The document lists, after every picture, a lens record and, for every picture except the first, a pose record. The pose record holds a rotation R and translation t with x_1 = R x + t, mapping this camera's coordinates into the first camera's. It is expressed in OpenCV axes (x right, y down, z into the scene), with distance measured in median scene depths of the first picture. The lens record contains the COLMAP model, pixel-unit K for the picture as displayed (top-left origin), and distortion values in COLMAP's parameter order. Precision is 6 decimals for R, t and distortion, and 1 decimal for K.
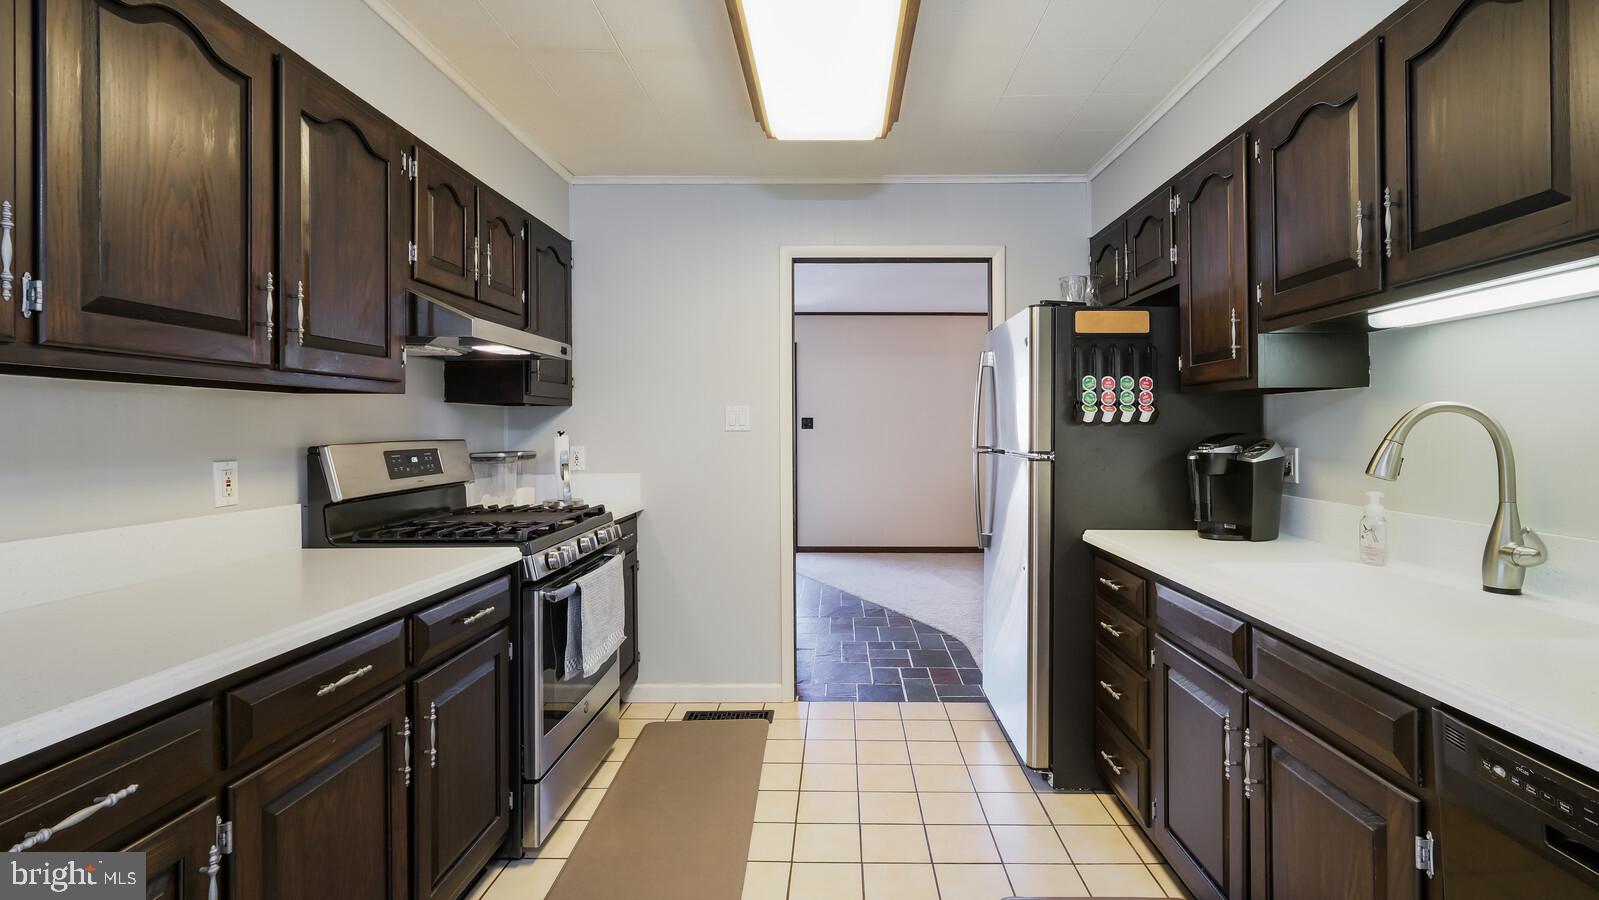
lens RADIAL K [[709.5, 0, 824.4], [0, 709.5, 419.9], [0, 0, 1]] dist [-0.000816, -0.000530]
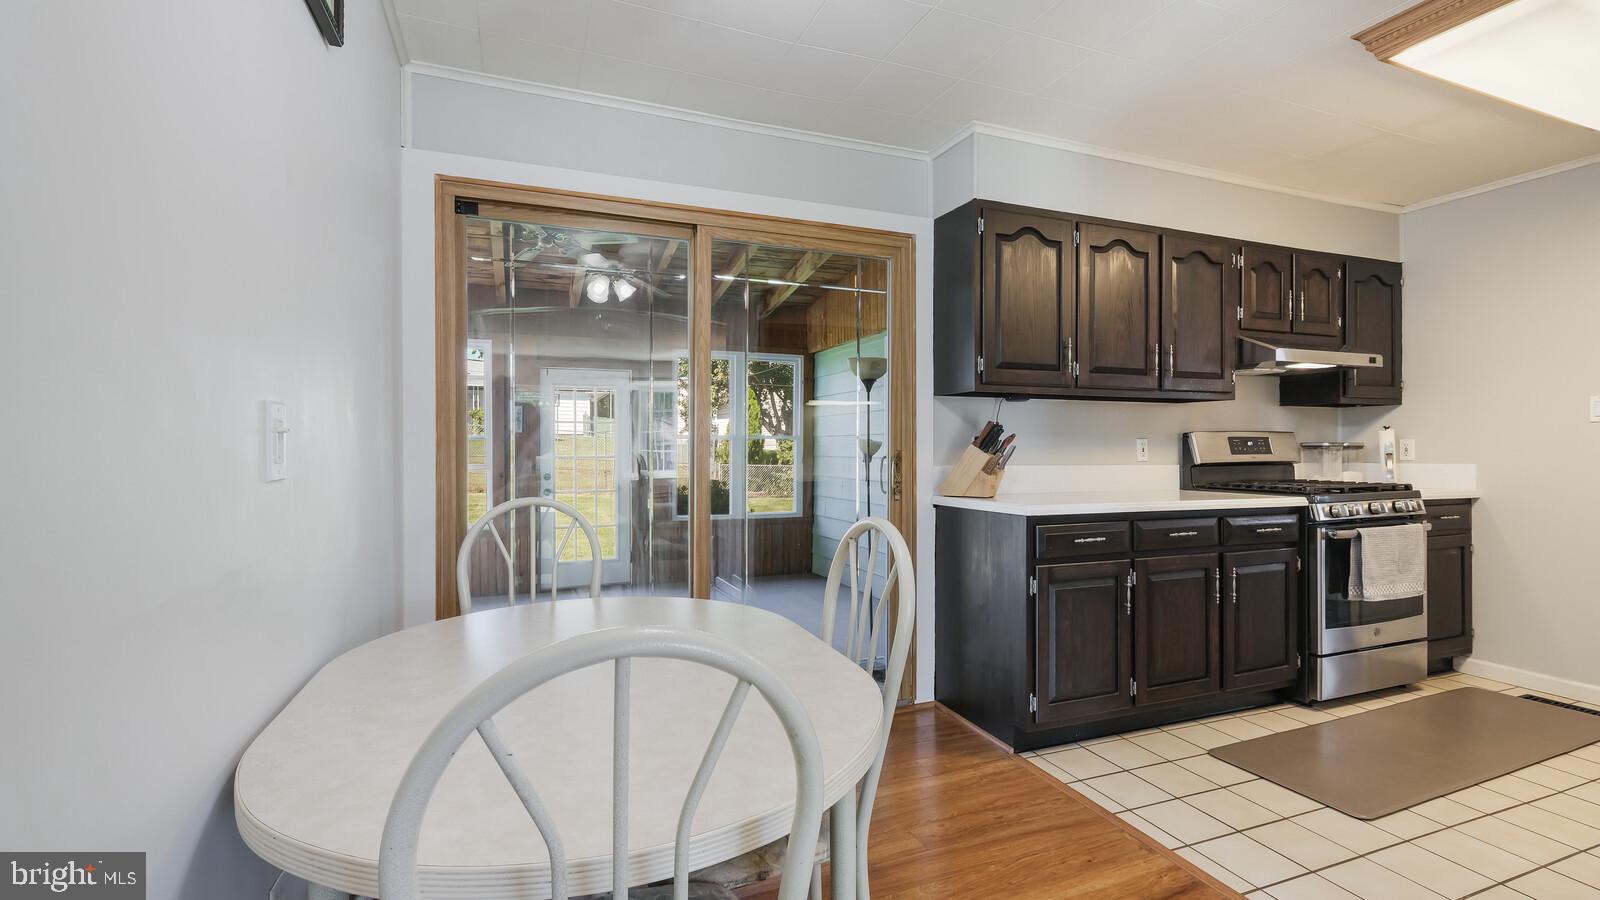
lens RADIAL K [[705.9, 0, 800.0], [0, 705.9, 450.0], [0, 0, 1]] dist [0.000409, 0.009852]
pose [[0.375888, 0.007662, -0.926633, 0.540693], [0.007382, 0.999909, 0.011262, 0.052086], [0.926636, -0.011074, 0.375797, -0.543382]]
